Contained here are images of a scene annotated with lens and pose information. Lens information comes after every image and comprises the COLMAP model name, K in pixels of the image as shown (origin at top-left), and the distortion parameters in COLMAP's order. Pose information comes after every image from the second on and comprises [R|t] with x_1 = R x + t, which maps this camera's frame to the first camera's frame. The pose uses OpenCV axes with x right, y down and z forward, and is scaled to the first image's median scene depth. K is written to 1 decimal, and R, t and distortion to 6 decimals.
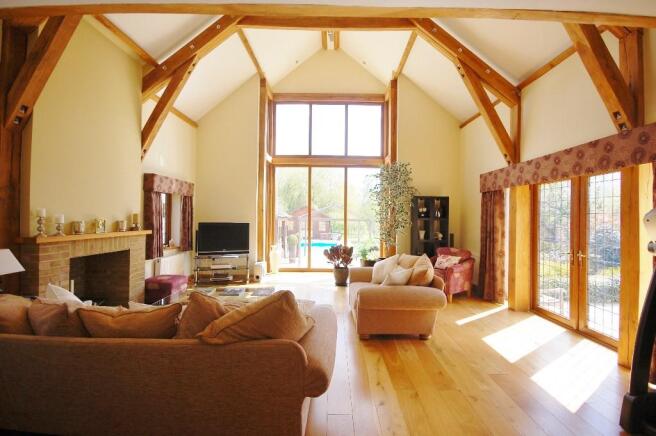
lens RADIAL K [[287.4, 0, 331.1], [0, 287.4, 218.4], [0, 0, 1]] dist [-0.000178, -0.001999]
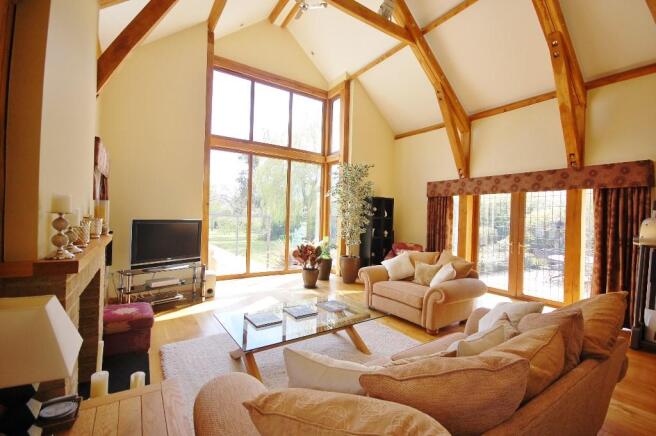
lens RADIAL K [[287.4, 0, 329.8], [0, 287.4, 217.2], [0, 0, 1]] dist [-0.000178, -0.001999]
pose [[0.828060, 0.011808, 0.560515, -0.446841], [-0.019313, 0.999786, 0.007471, -0.004461], [-0.560306, -0.017012, 0.828111, 0.198689]]
